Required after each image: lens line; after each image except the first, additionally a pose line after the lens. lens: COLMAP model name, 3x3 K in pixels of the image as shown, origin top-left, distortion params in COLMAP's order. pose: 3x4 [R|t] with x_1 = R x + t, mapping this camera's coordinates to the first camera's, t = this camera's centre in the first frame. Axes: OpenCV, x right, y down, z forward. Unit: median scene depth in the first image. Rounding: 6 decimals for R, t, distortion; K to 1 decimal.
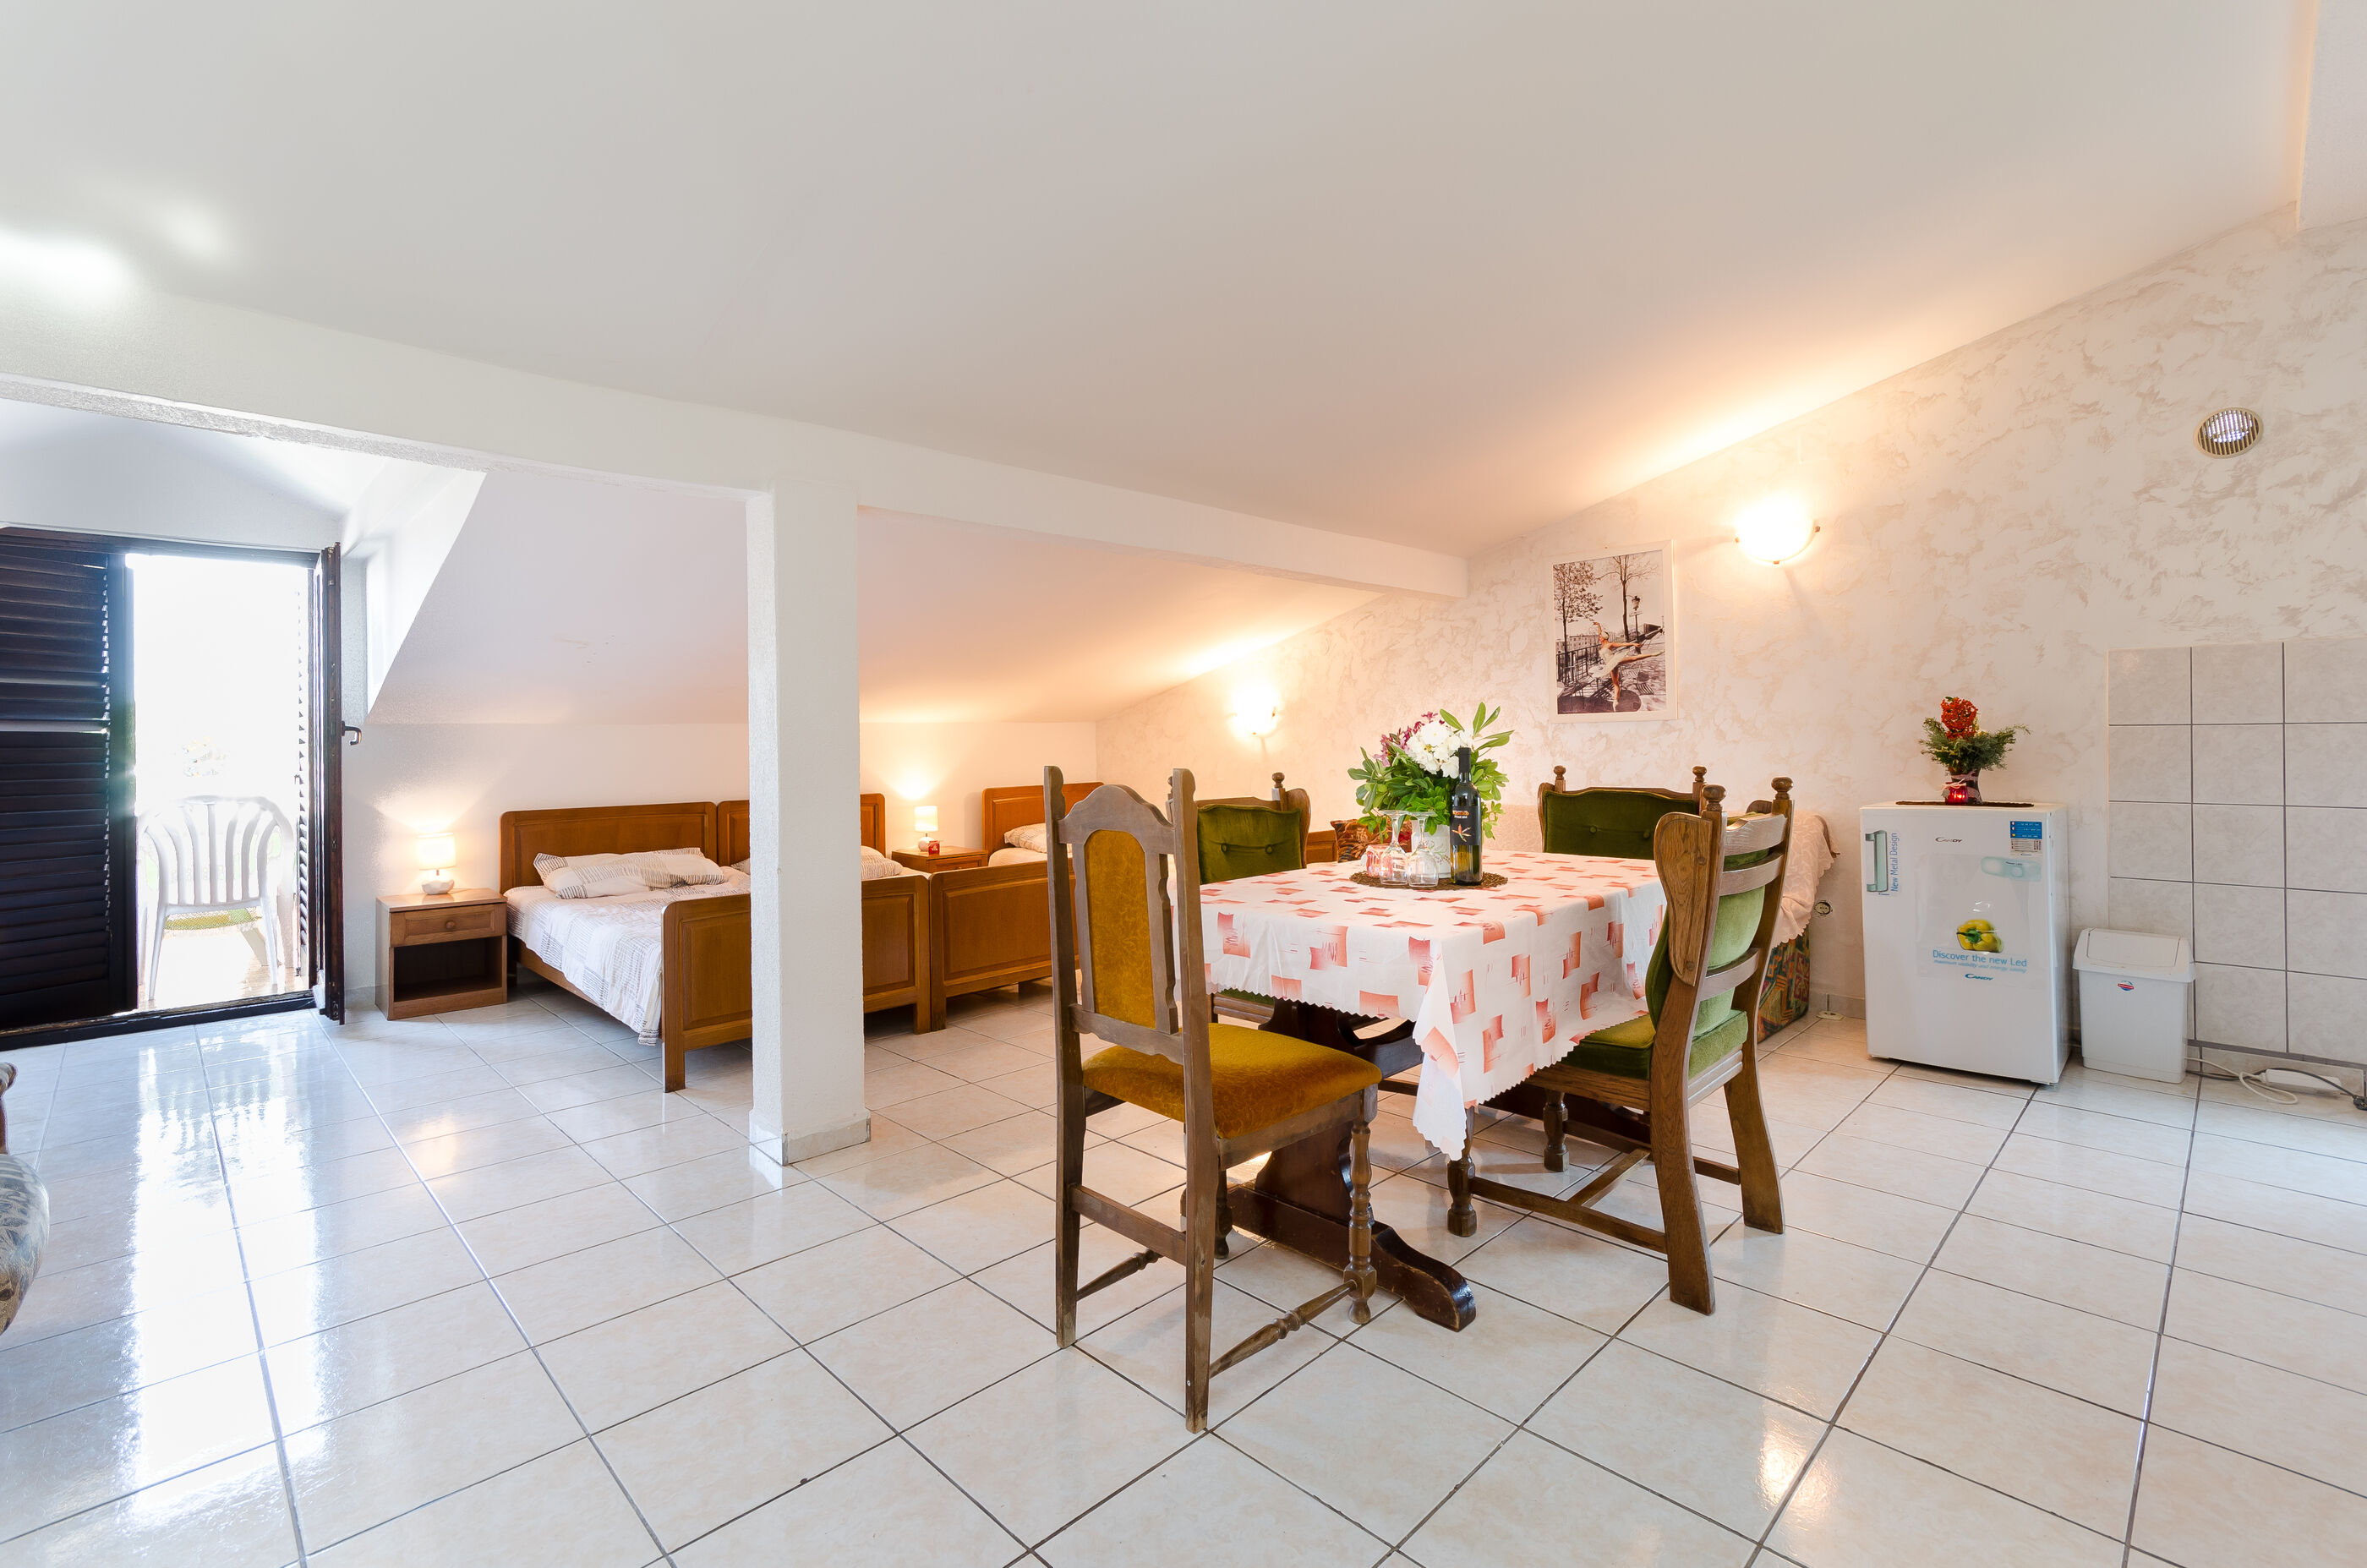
lens RADIAL K [[1042.8, 0, 1177.2], [0, 1042.8, 732.8], [0, 0, 1]] dist [0.010856, -0.000115]
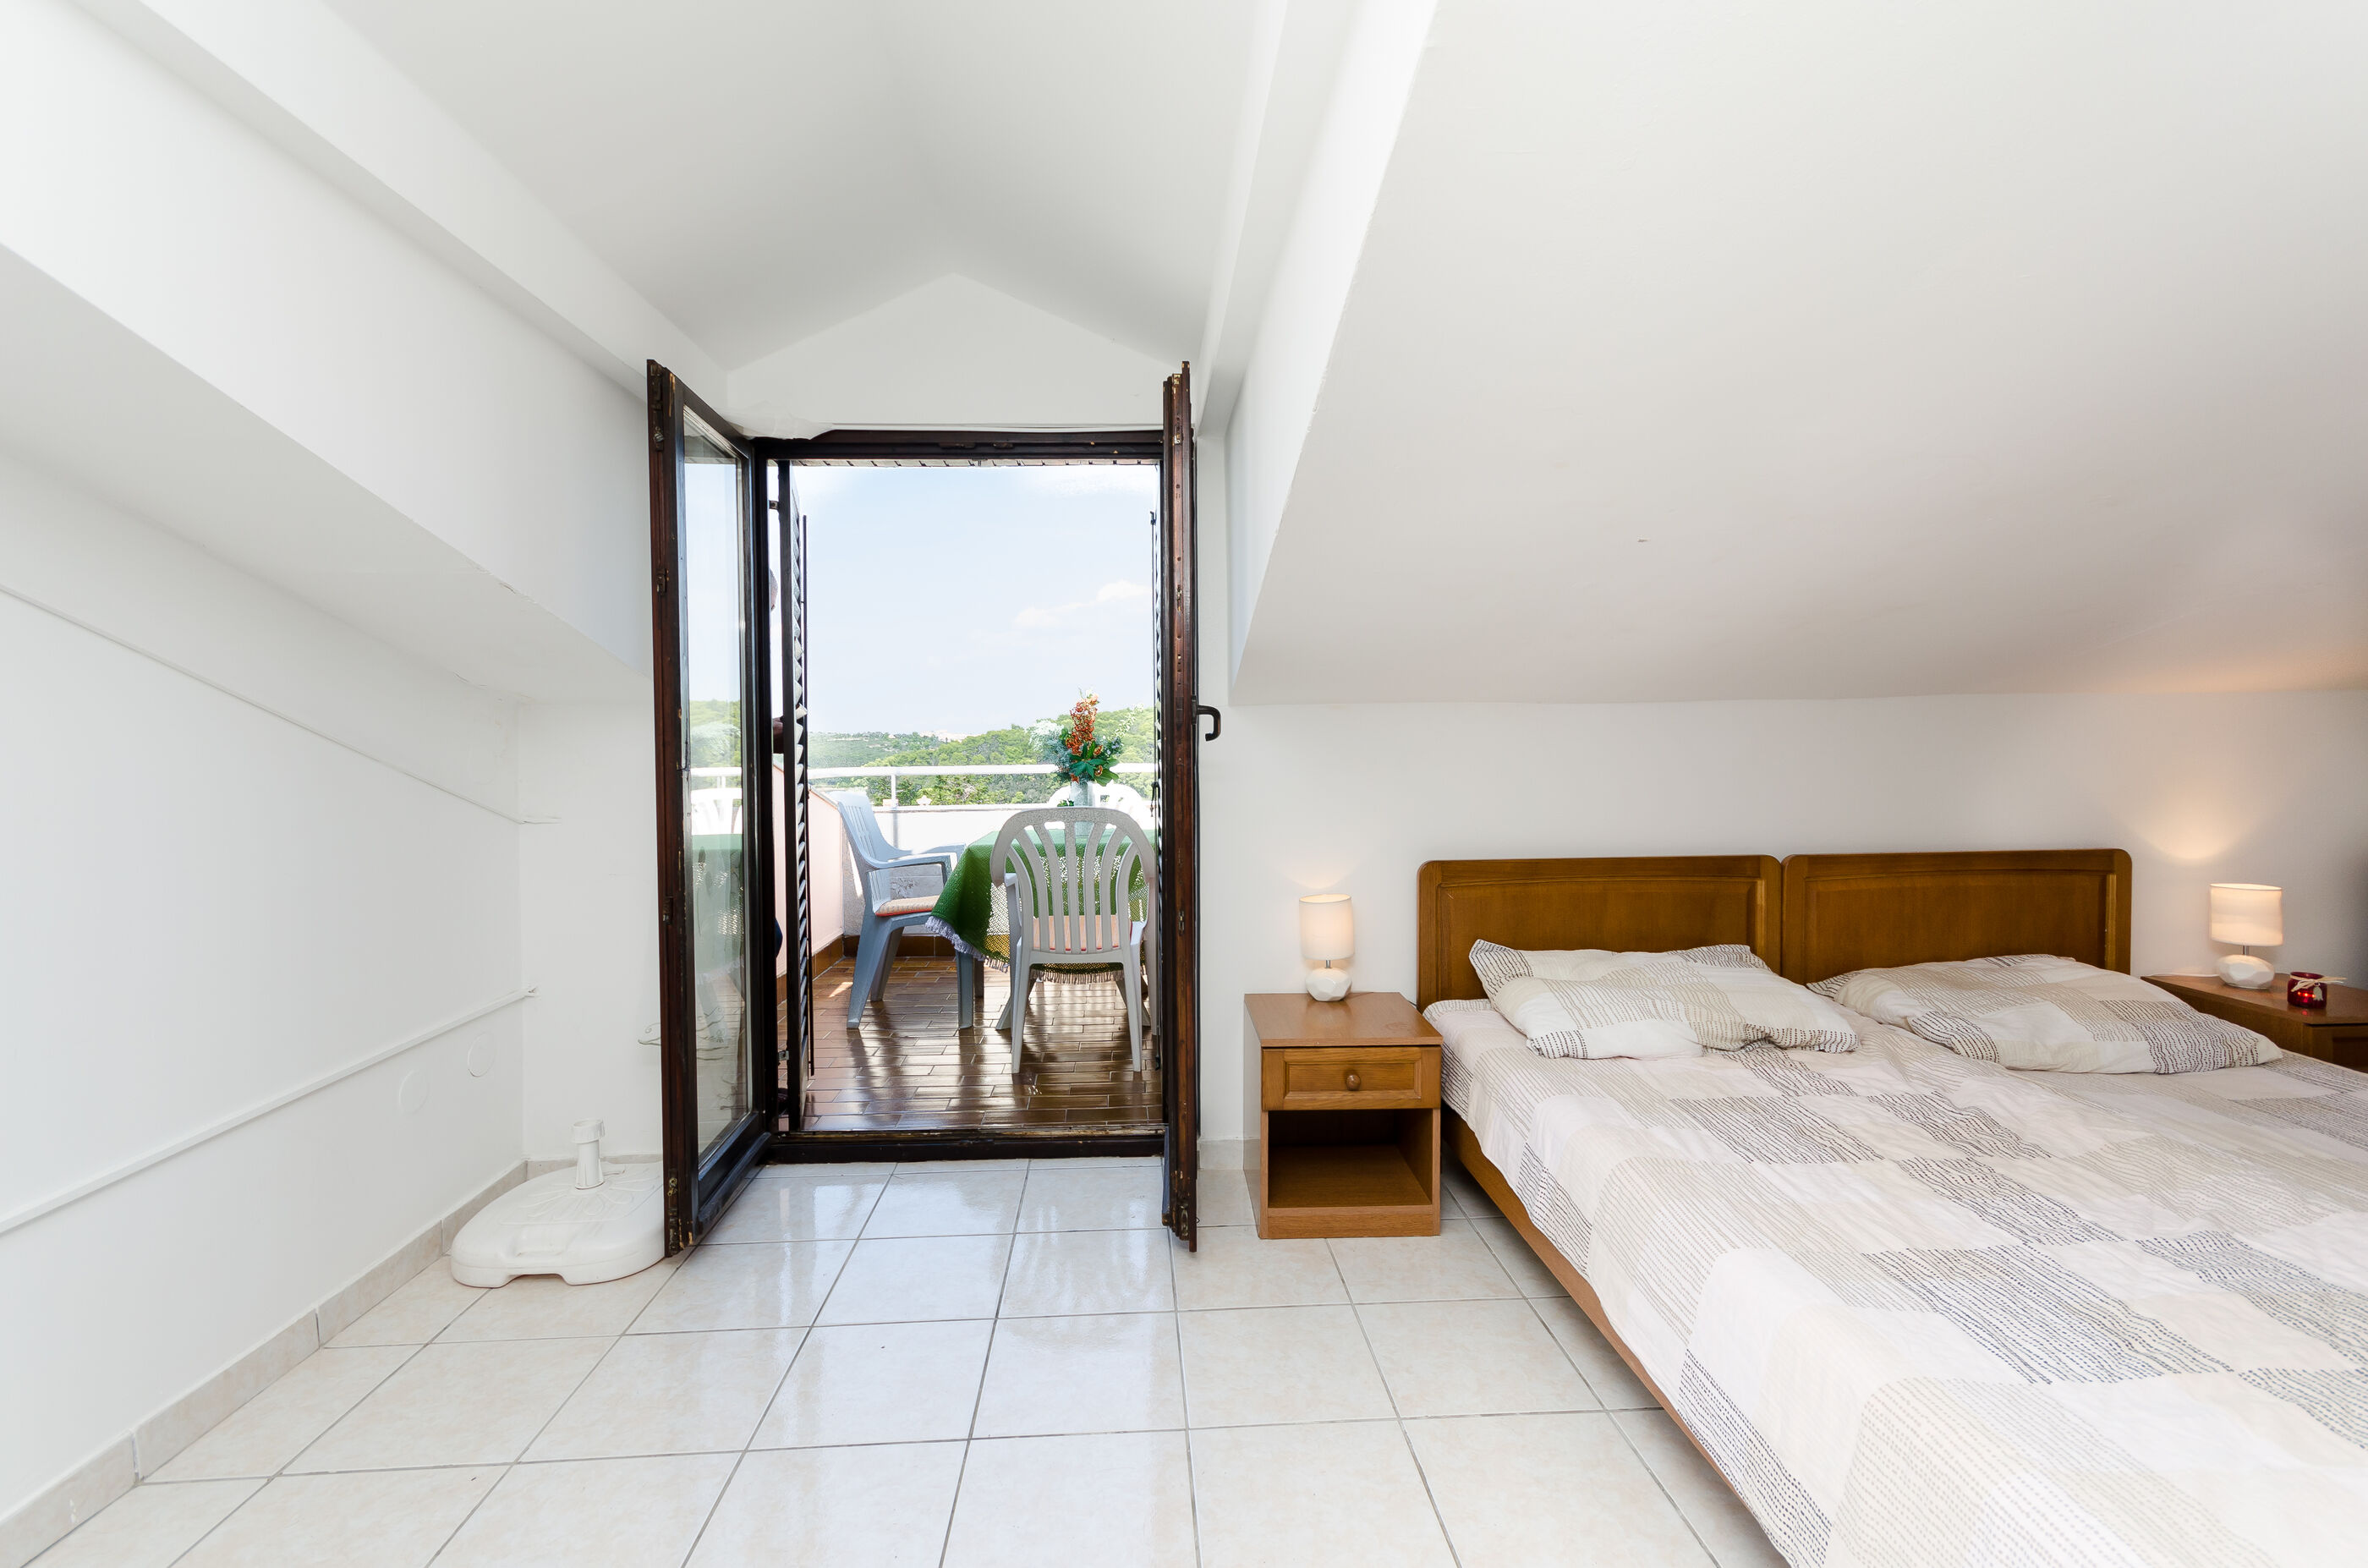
lens RADIAL K [[1043.3, 0, 1177.7], [0, 1043.3, 732.8], [0, 0, 1]] dist [0.010856, -0.000115]
pose [[0.751146, -0.004508, -0.660121, -0.417642], [0.007636, 0.999969, 0.001860, 0.005385], [0.660092, -0.006438, 0.751157, 0.555445]]
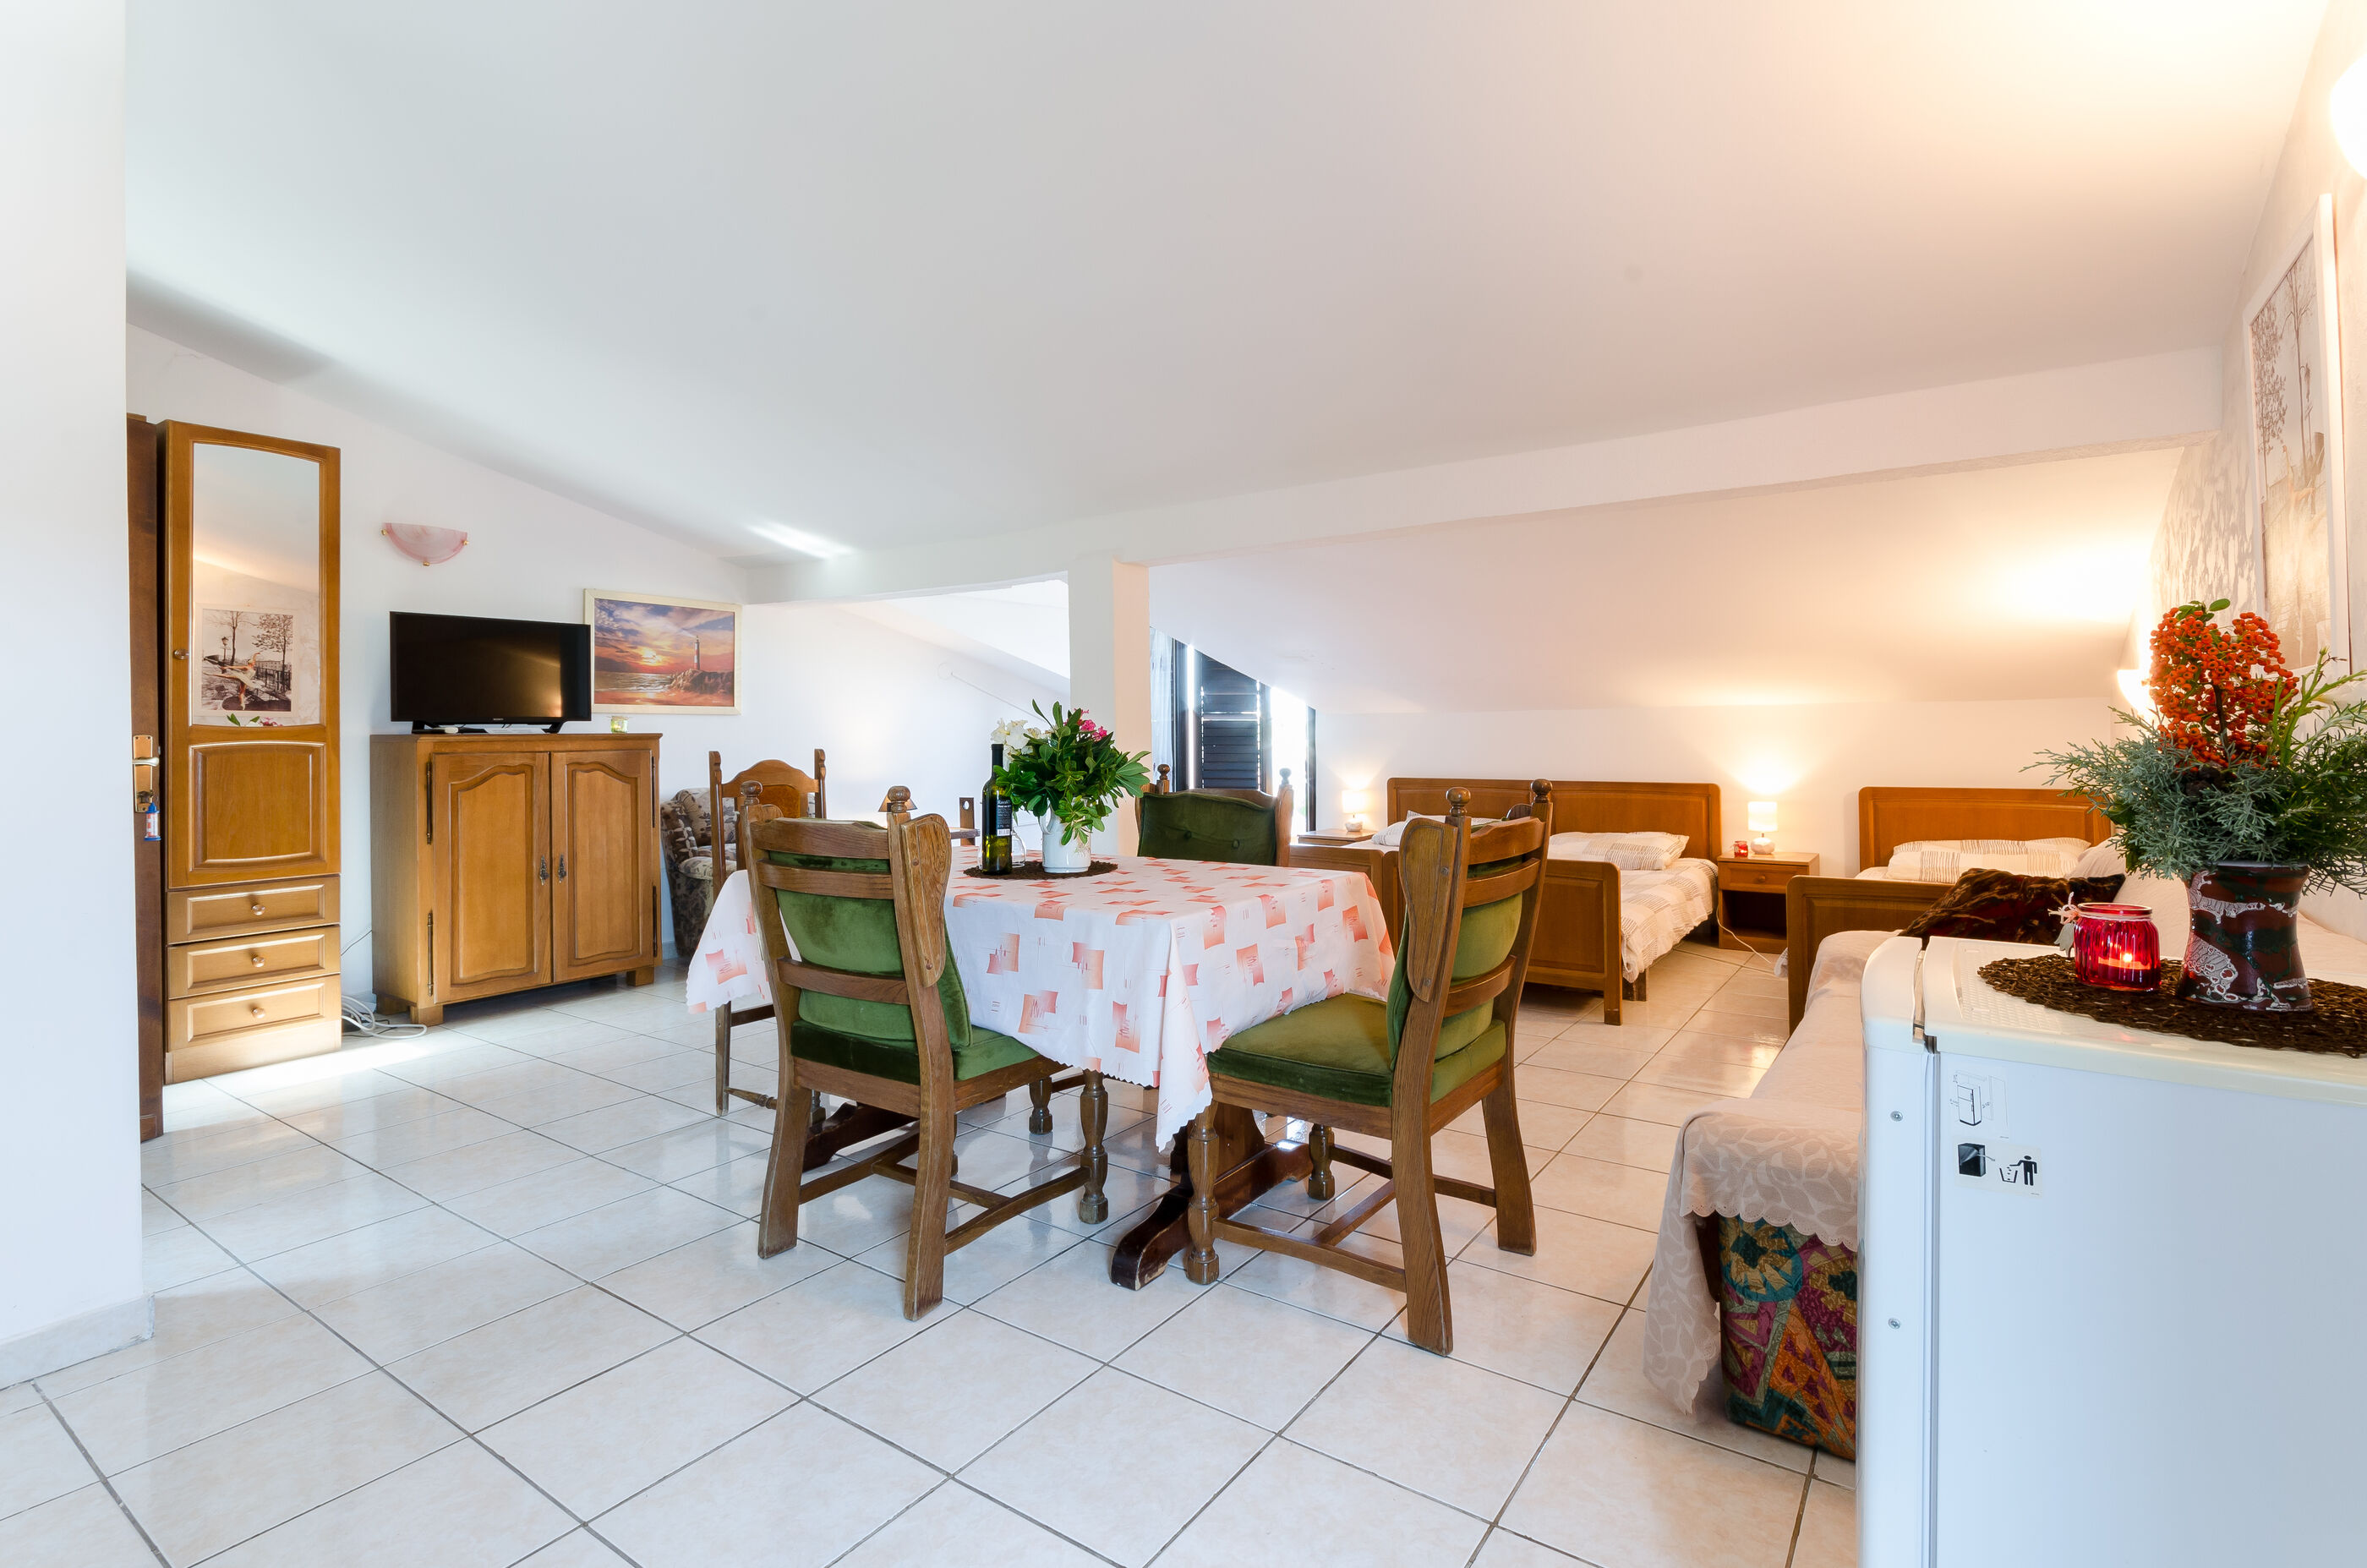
lens RADIAL K [[1098.4, 0, 1247.6], [0, 1098.4, 715.0], [0, 0, 1]] dist [-0.001243, -0.000367]
pose [[0.216512, -0.004237, -0.976271, 0.799928], [0.011209, 0.999935, -0.001854, -0.006527], [0.976216, -0.010542, 0.216545, 0.570955]]
